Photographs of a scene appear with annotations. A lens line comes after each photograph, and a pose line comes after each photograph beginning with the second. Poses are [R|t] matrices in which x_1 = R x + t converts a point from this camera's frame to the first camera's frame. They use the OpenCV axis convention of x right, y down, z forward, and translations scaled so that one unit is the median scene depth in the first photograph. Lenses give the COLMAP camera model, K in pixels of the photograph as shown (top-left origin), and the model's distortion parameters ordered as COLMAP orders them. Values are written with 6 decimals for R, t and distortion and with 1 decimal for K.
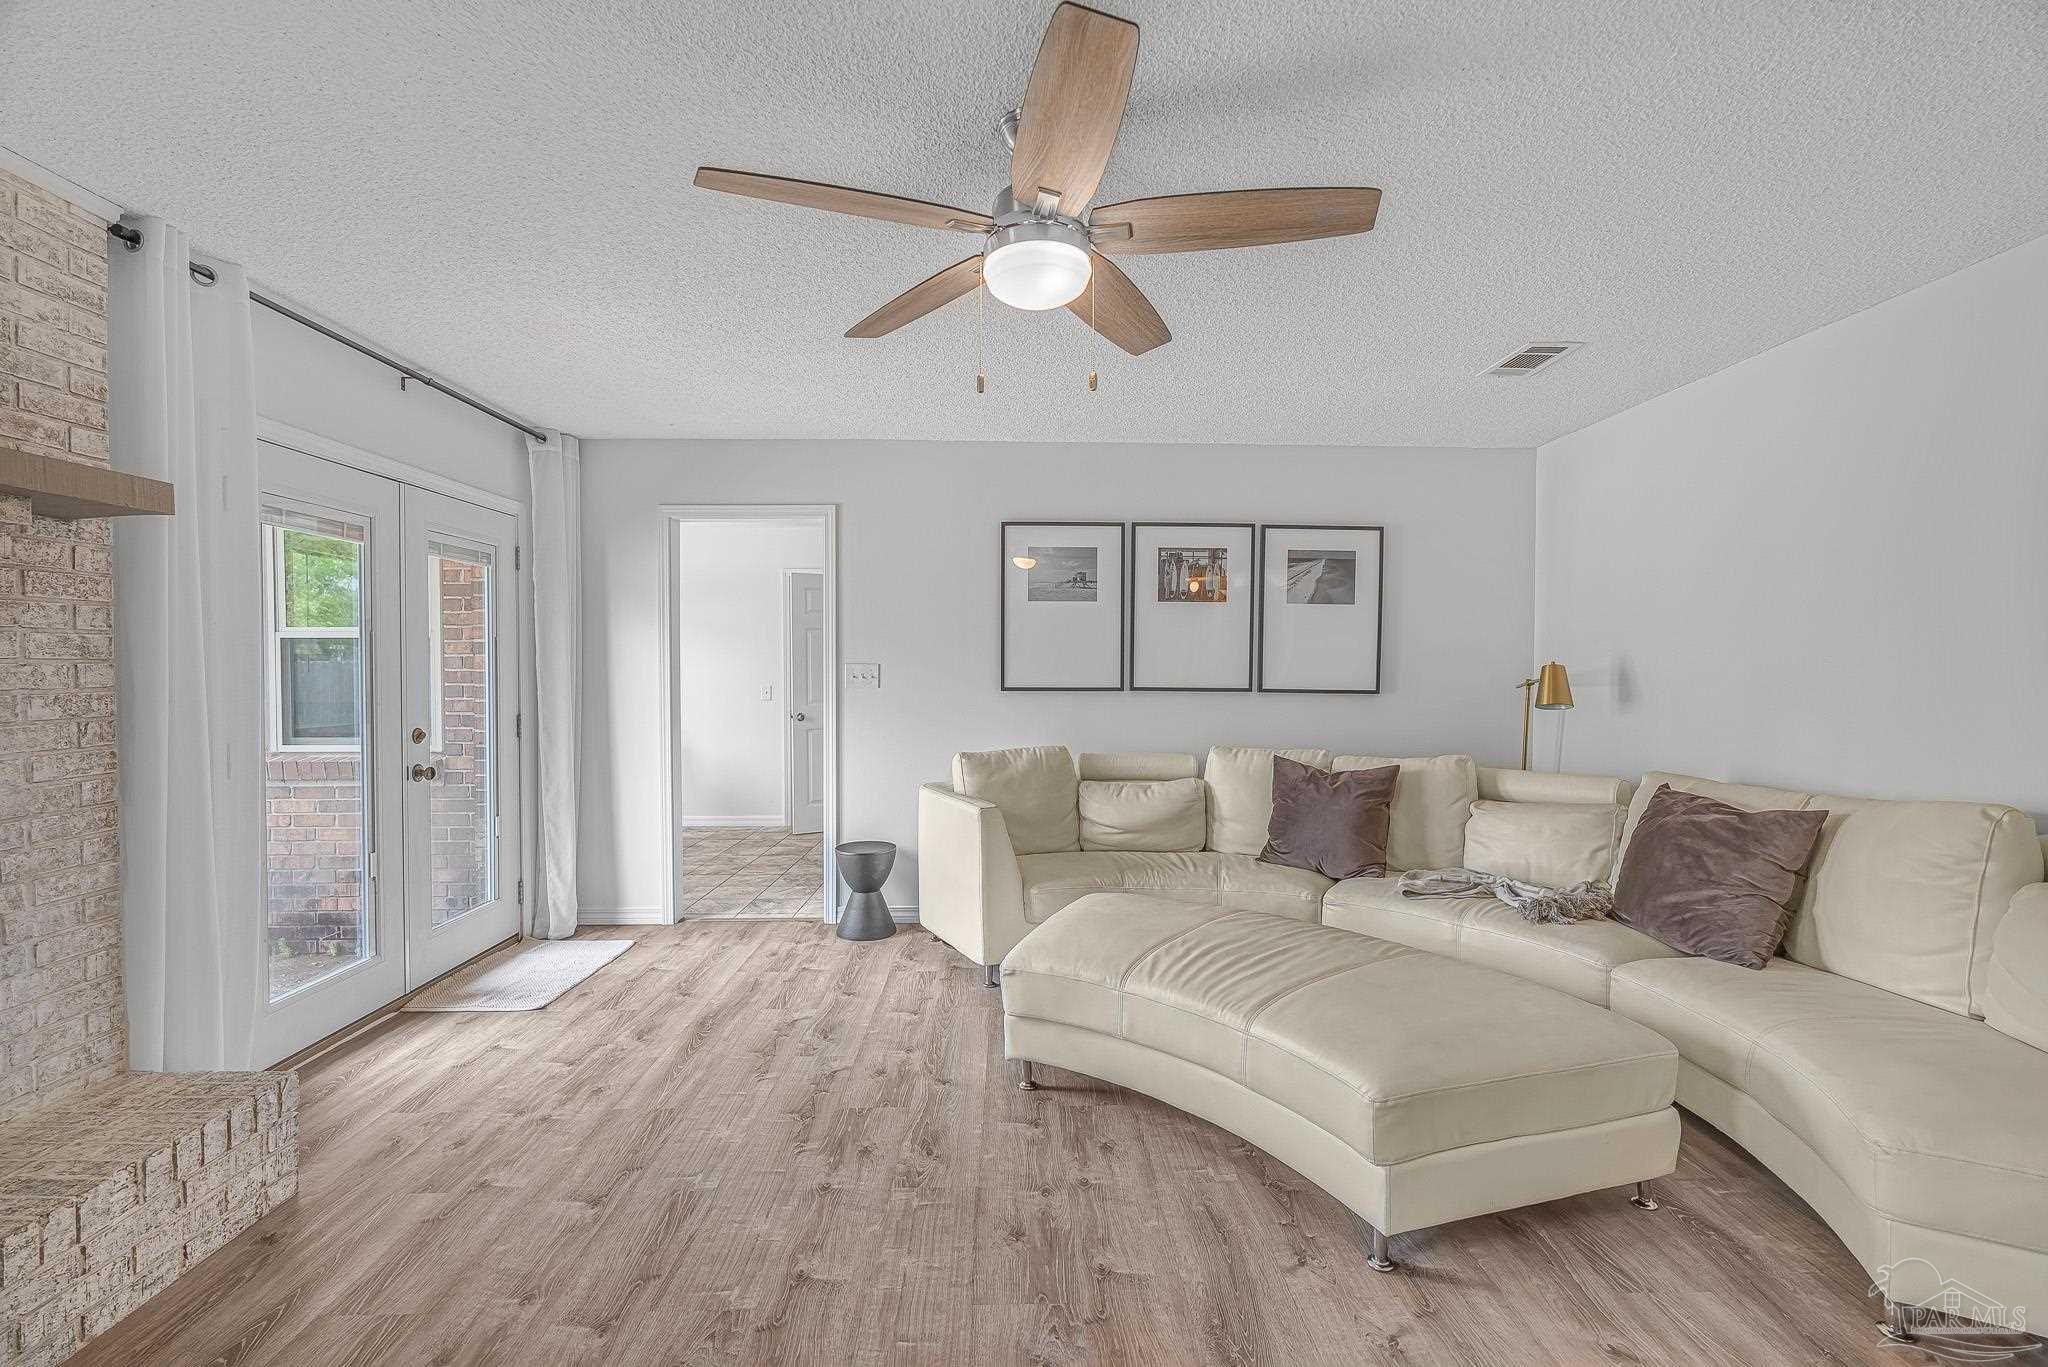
lens RADIAL K [[920.7, 0, 1010.5], [0, 920.7, 673.0], [0, 0, 1]] dist [-0.005961, 0.004016]
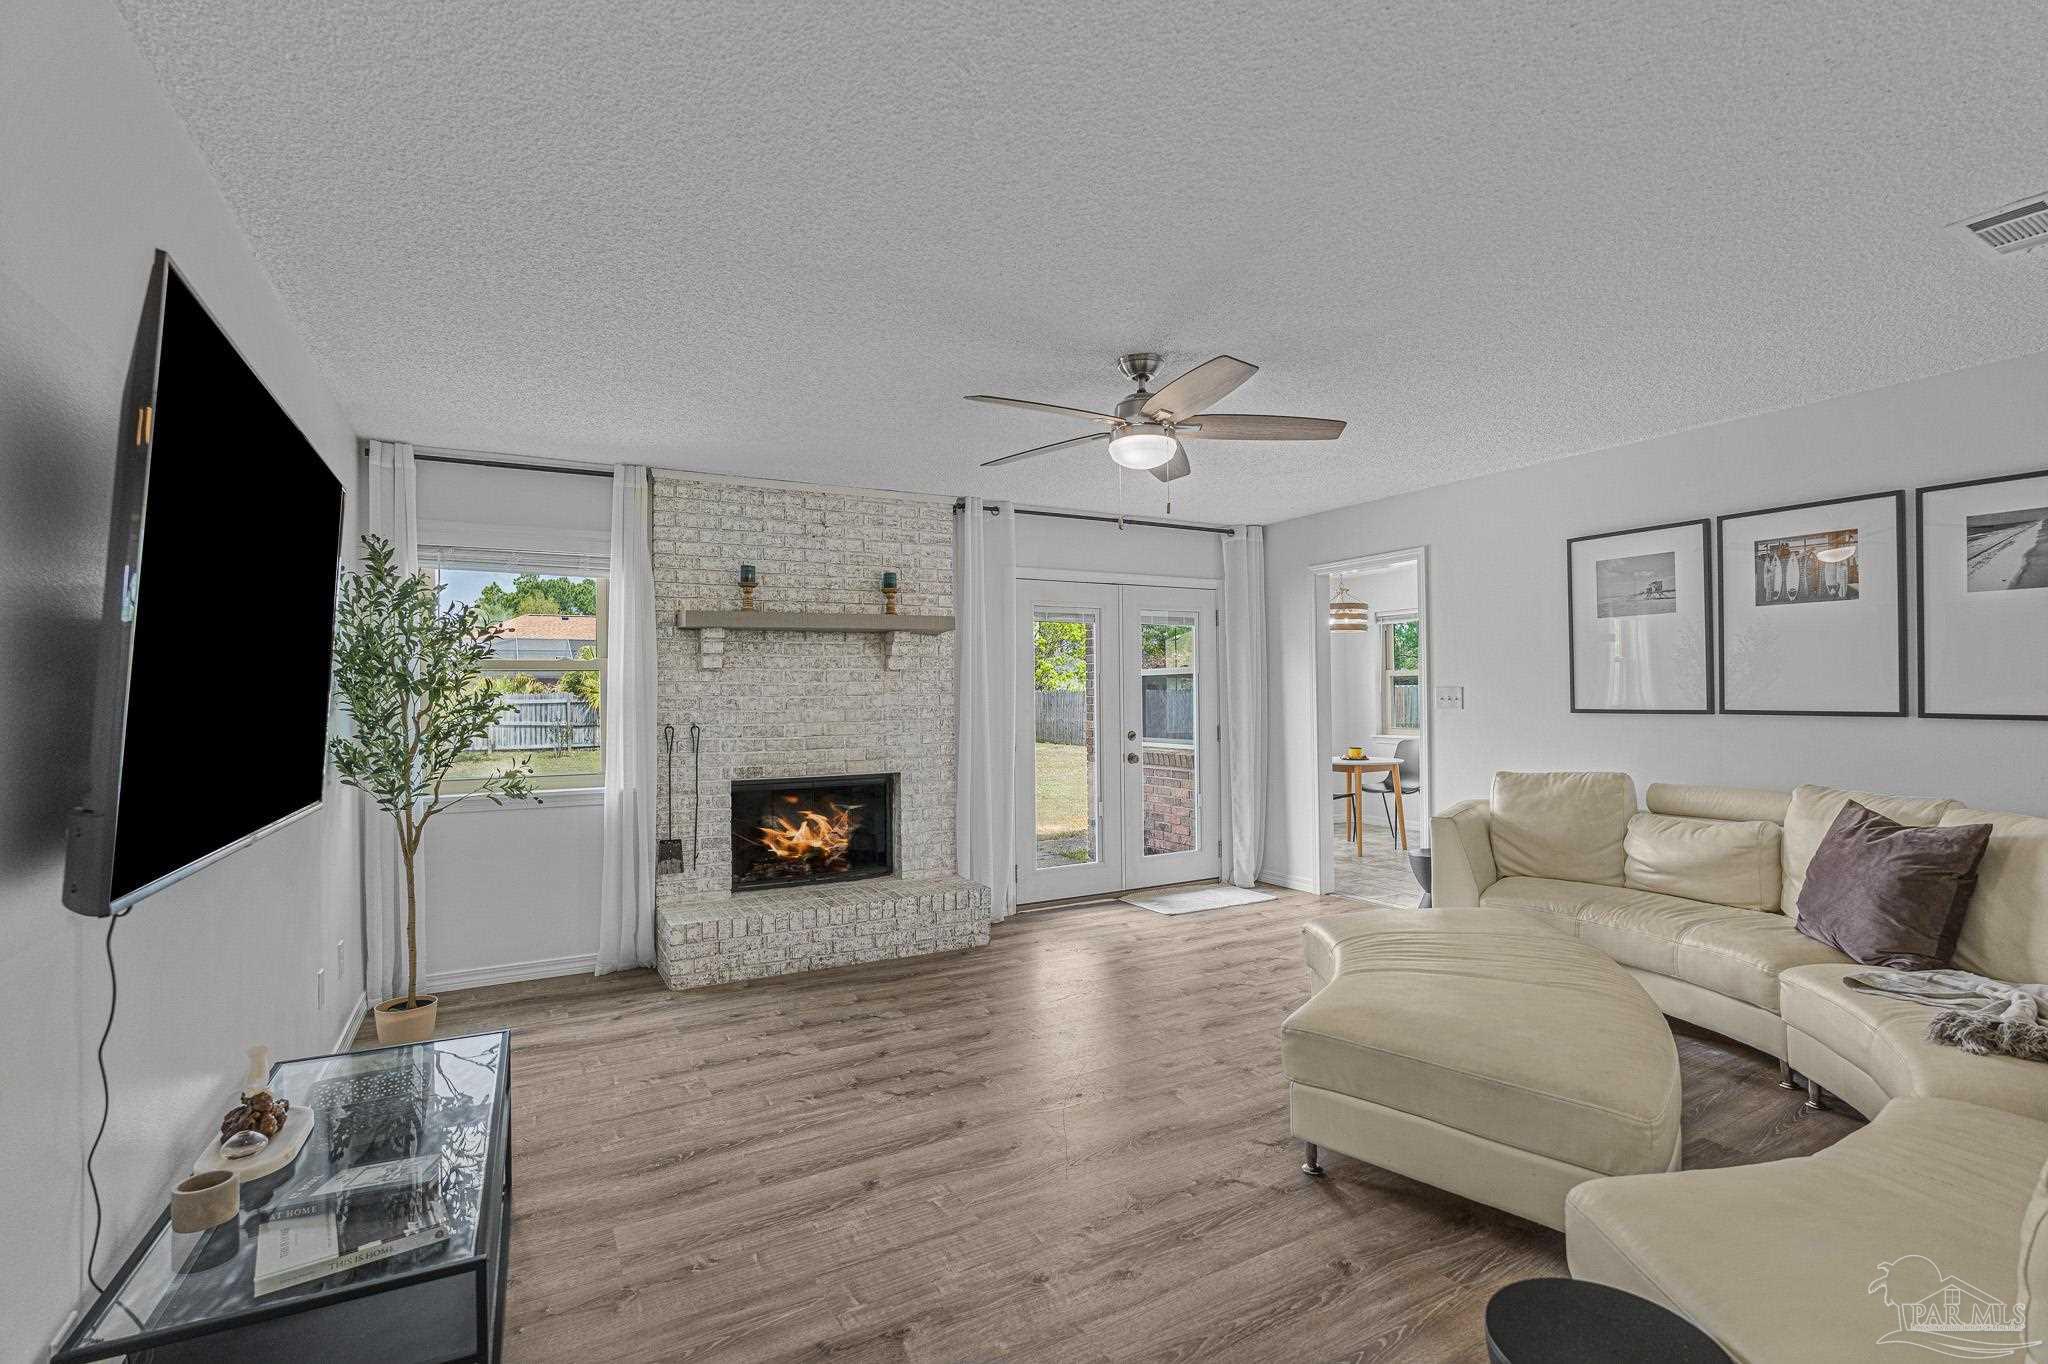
lens RADIAL K [[920.7, 0, 1001.5], [0, 920.7, 662.5], [0, 0, 1]] dist [-0.005961, 0.004016]
pose [[0.464136, -0.038674, -0.884919, 0.818750], [0.006468, 0.999168, -0.040274, 0.002023], [0.885740, 0.012969, 0.464000, 0.026105]]
